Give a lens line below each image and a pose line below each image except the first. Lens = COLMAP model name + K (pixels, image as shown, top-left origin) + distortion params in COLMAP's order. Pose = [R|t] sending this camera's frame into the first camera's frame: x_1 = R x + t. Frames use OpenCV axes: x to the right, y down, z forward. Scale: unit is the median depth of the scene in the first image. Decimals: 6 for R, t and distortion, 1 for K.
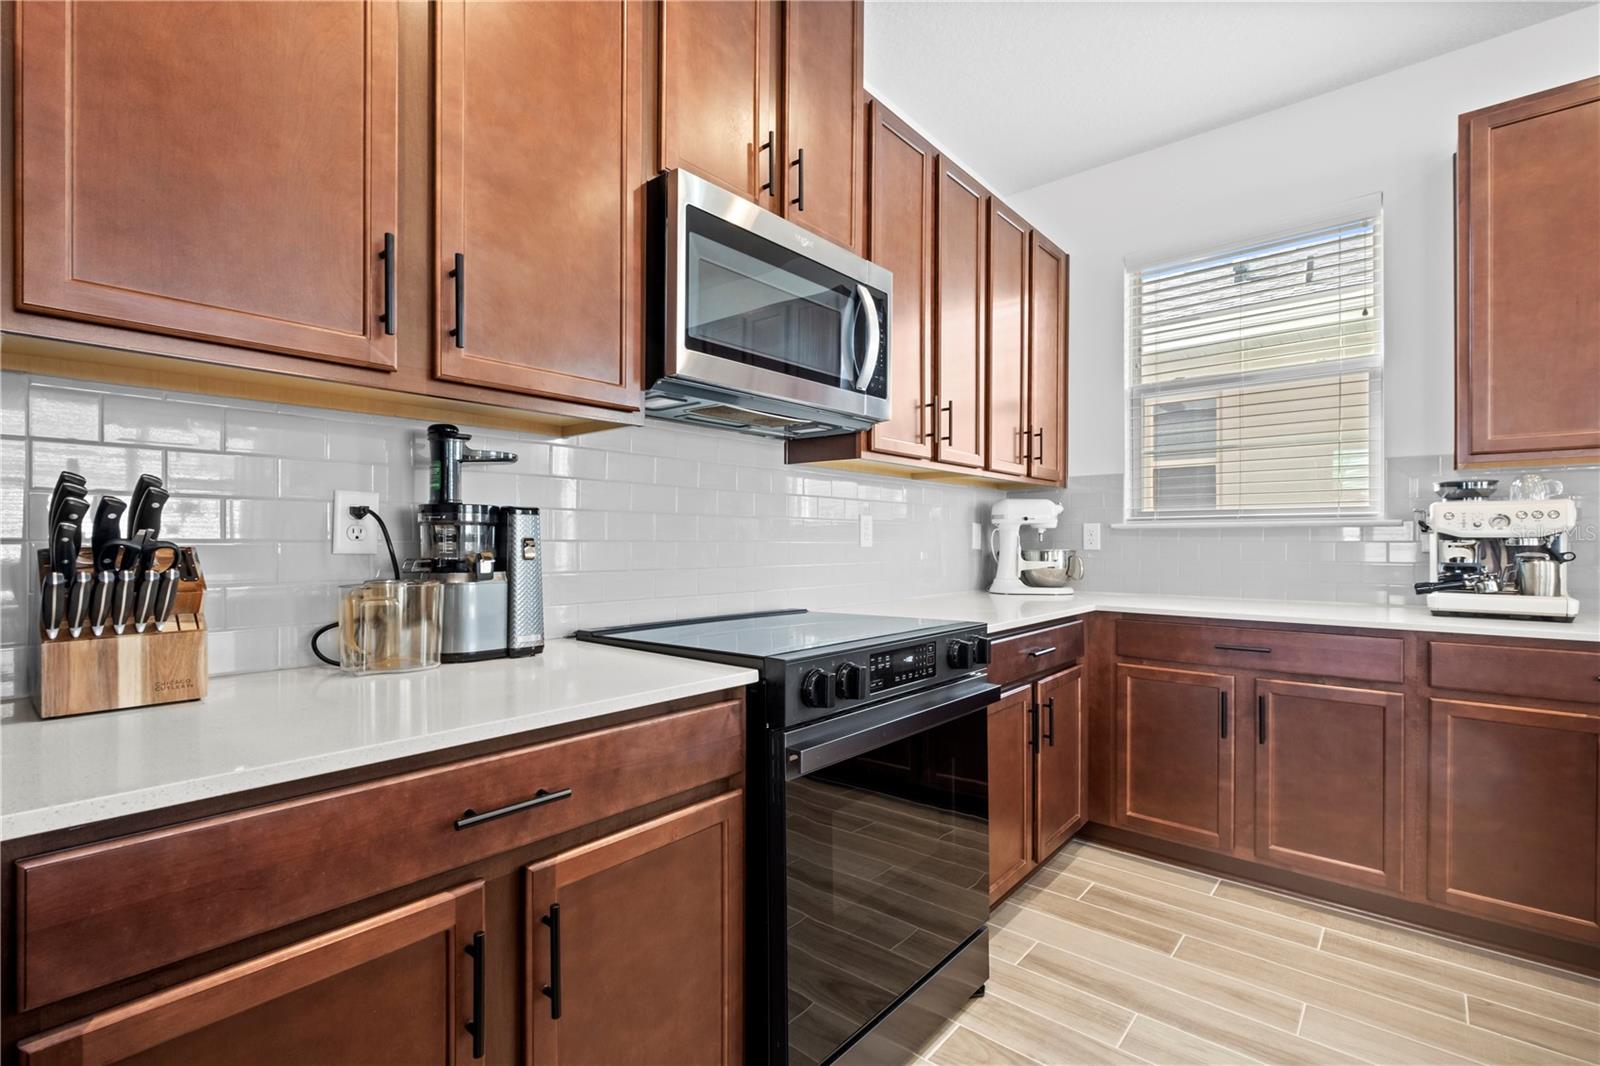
lens RADIAL K [[714.0, 0, 805.0], [0, 714.0, 543.6], [0, 0, 1]] dist [-0.002273, -0.000064]
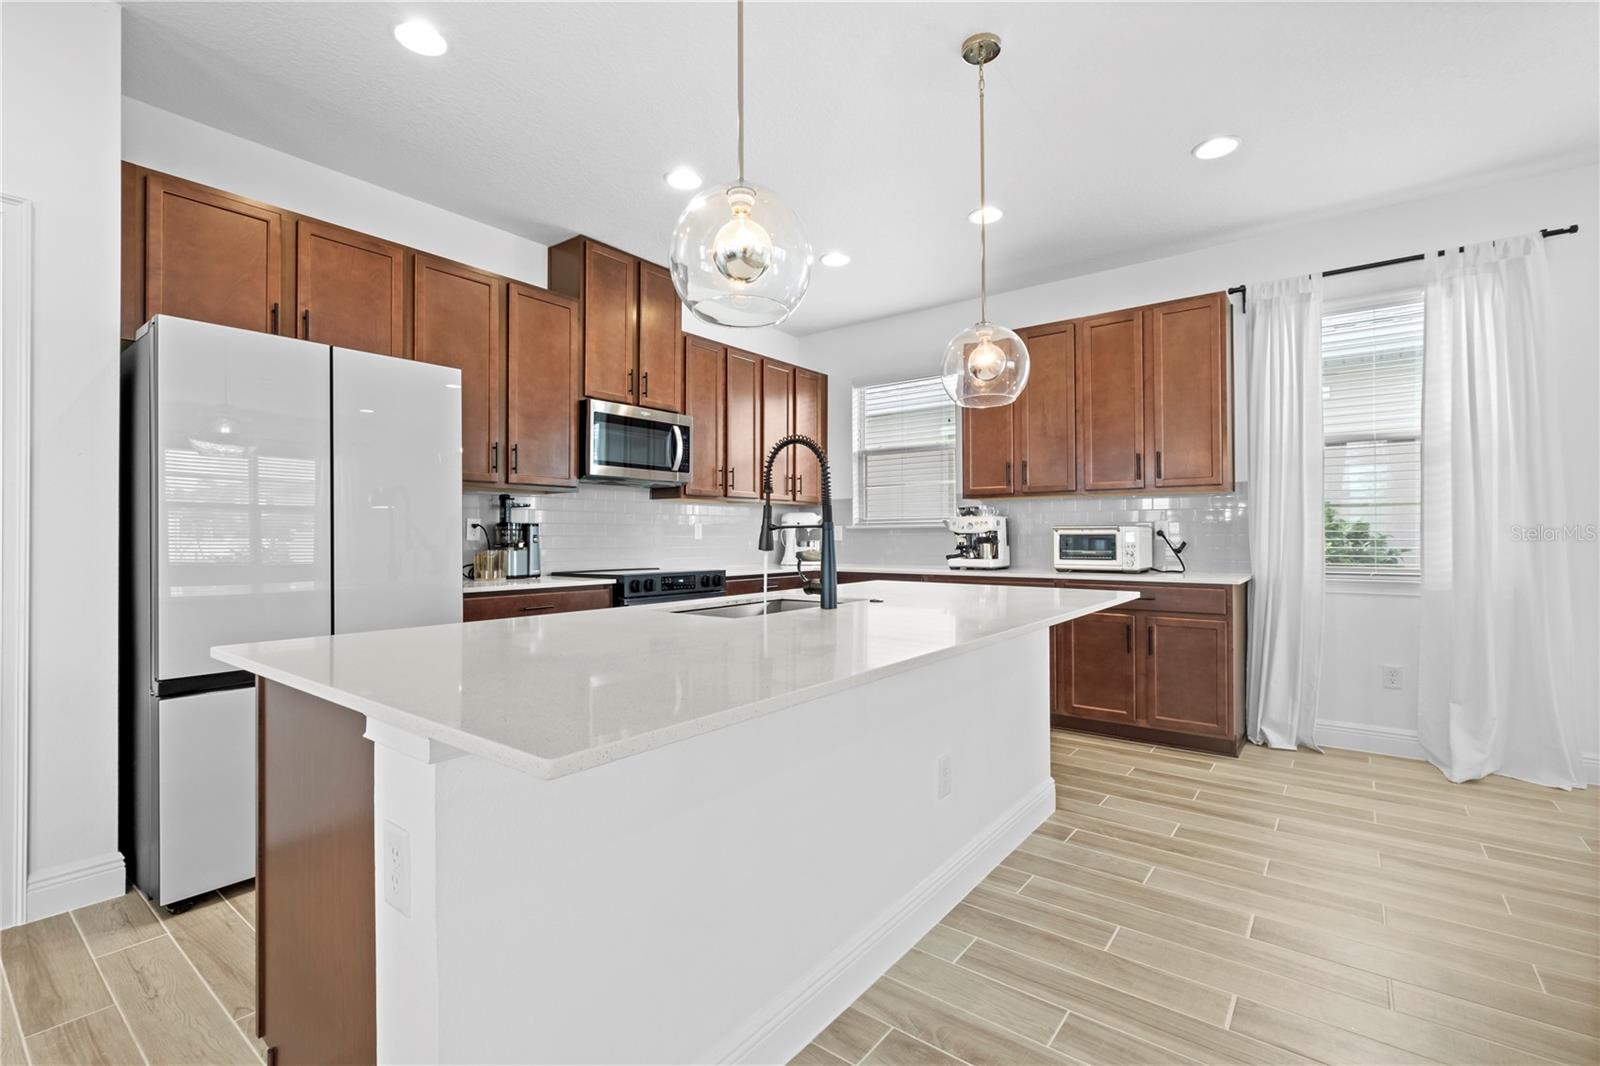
lens RADIAL K [[717.1, 0, 800.0], [0, 717.1, 533.0], [0, 0, 1]] dist [-0.005113, -0.001062]
pose [[0.998738, -0.003229, 0.050110, 0.333183], [0.003716, 0.999947, -0.009630, 0.010413], [-0.050077, 0.009804, 0.998697, -1.221066]]
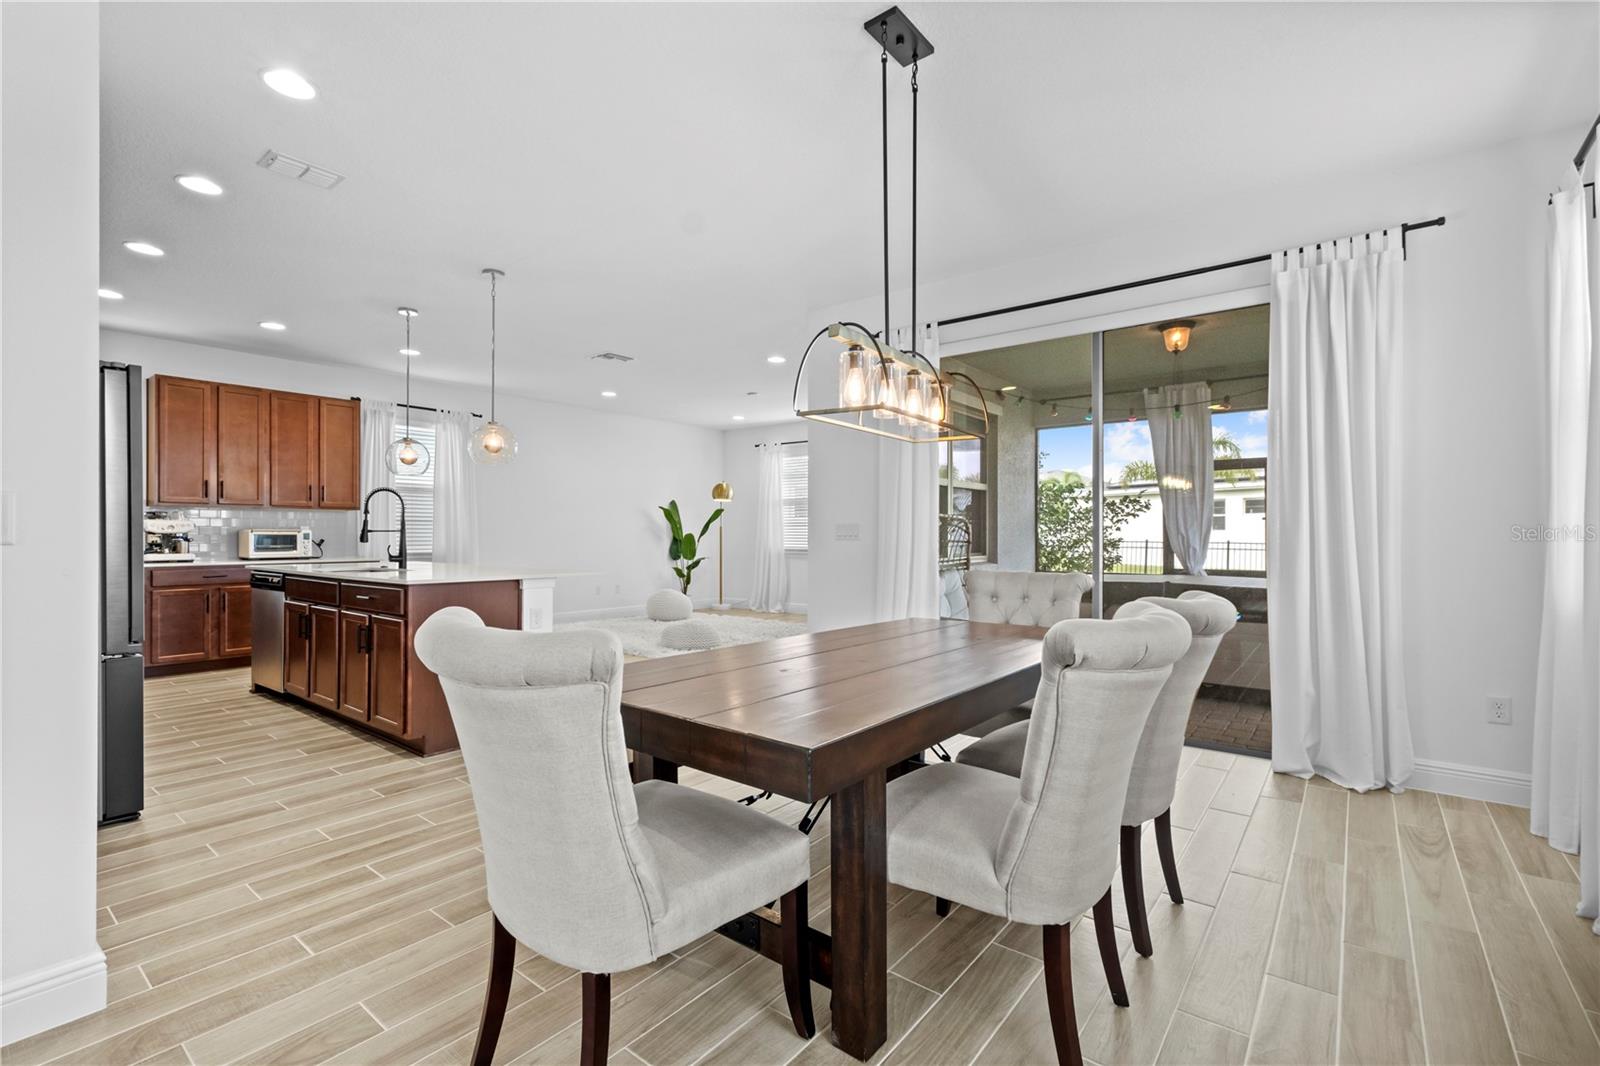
lens RADIAL K [[708.9, 0, 795.5], [0, 708.9, 535.1], [0, 0, 1]] dist [-0.009674, 0.000448]
pose [[-0.038435, 0.000834, 0.999261, -1.890489], [0.004753, 0.999988, -0.000652, 0.012356], [-0.999250, 0.004724, -0.038438, -1.356040]]
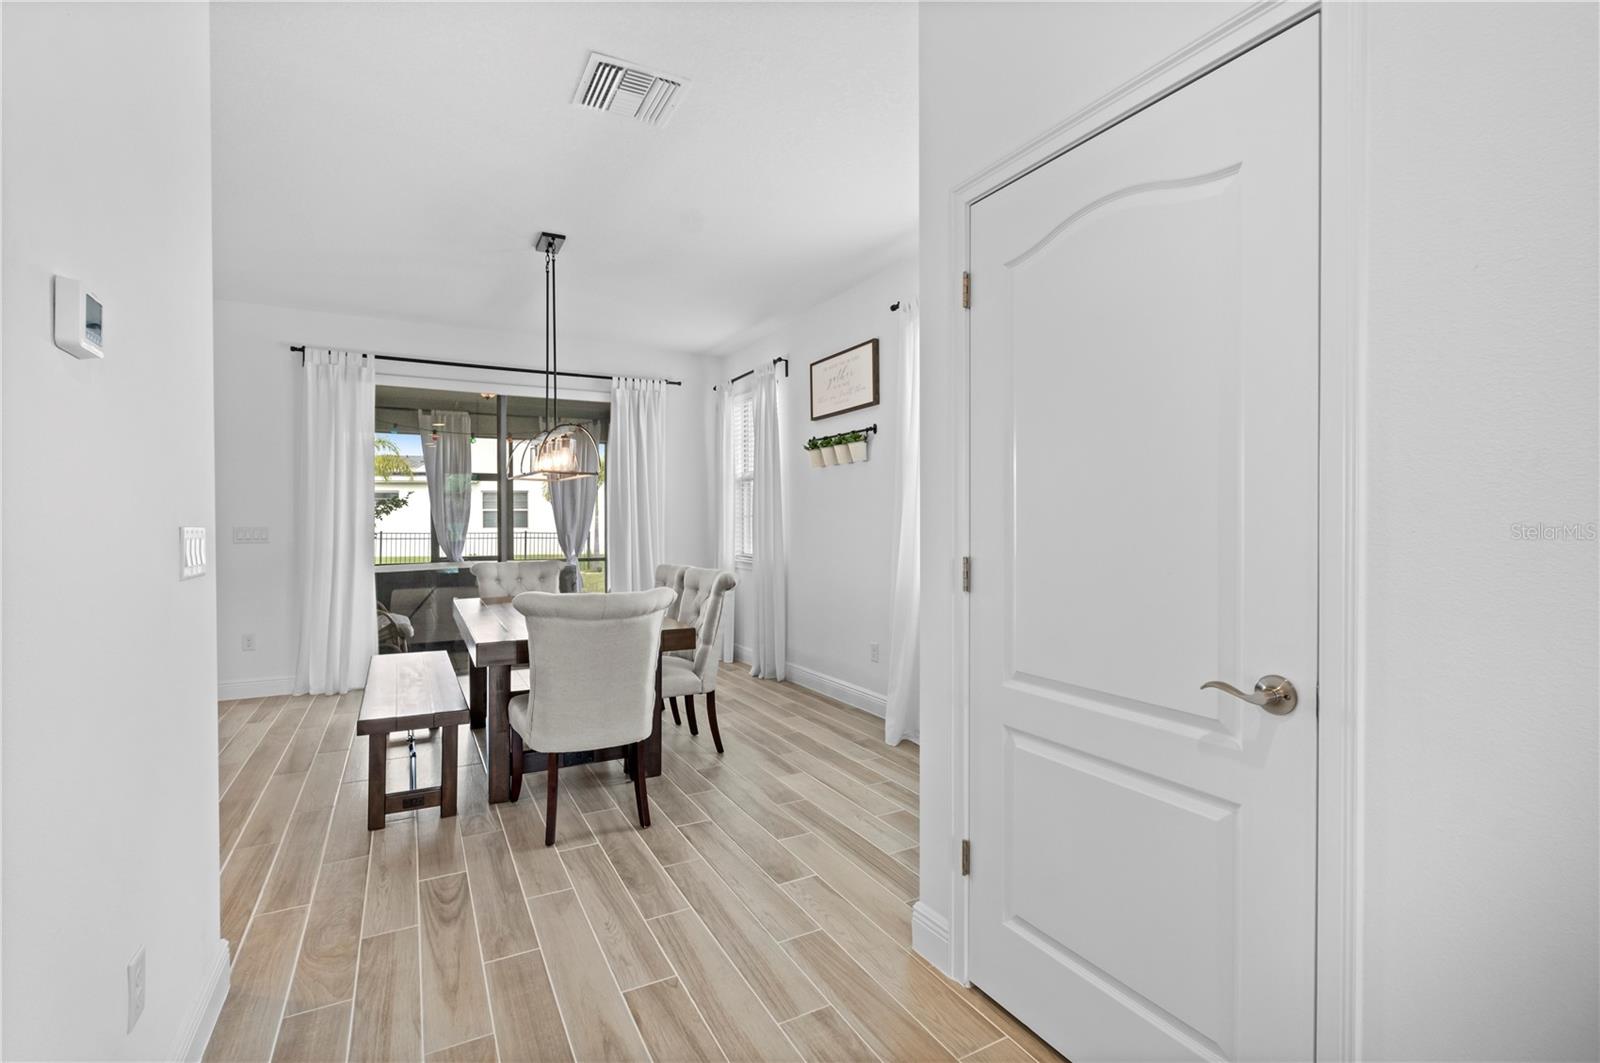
lens RADIAL K [[708.9, 0, 795.5], [0, 708.9, 533.6], [0, 0, 1]] dist [-0.009674, 0.000448]
pose [[-0.934686, -0.003699, 0.355455, -2.047389], [0.004317, 0.999754, 0.021754, -0.047861], [-0.355448, 0.021868, -0.934440, -0.056647]]
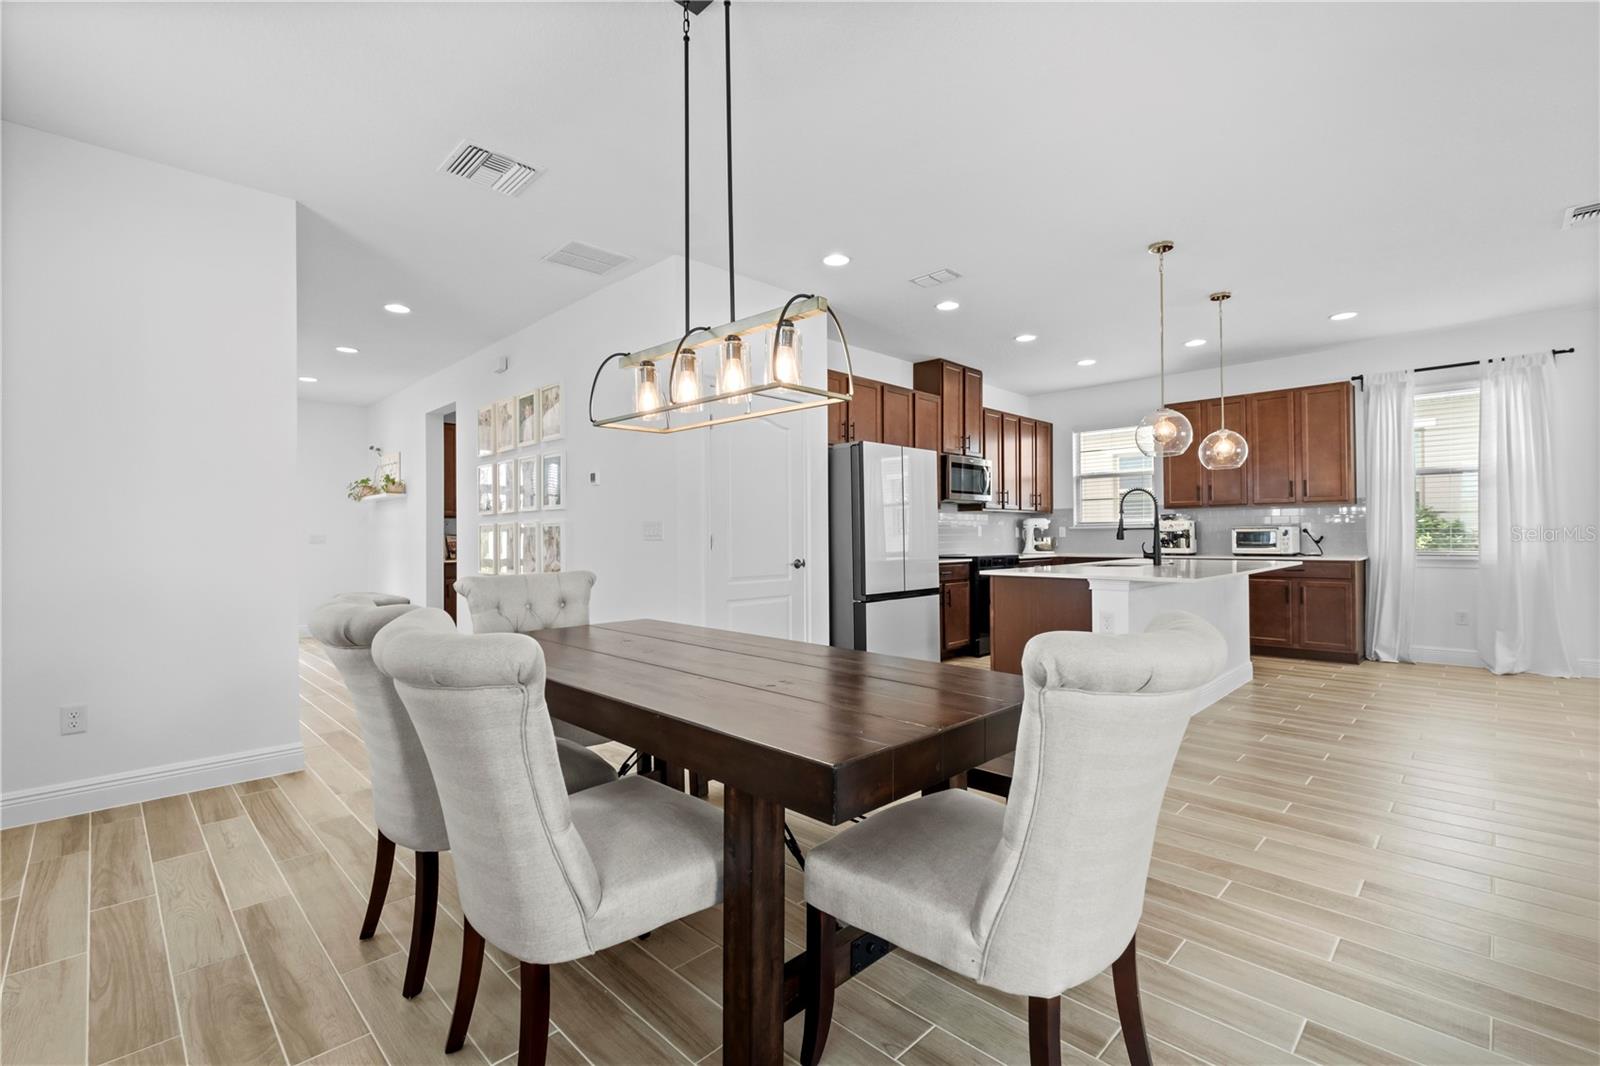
lens RADIAL K [[708.9, 0, 795.5], [0, 708.9, 535.1], [0, 0, 1]] dist [-0.009674, 0.000448]
pose [[0.997066, -0.009854, -0.075913, -0.579667], [0.009288, 0.999926, -0.007796, 0.019120], [0.075984, 0.007068, 0.997084, -2.564085]]
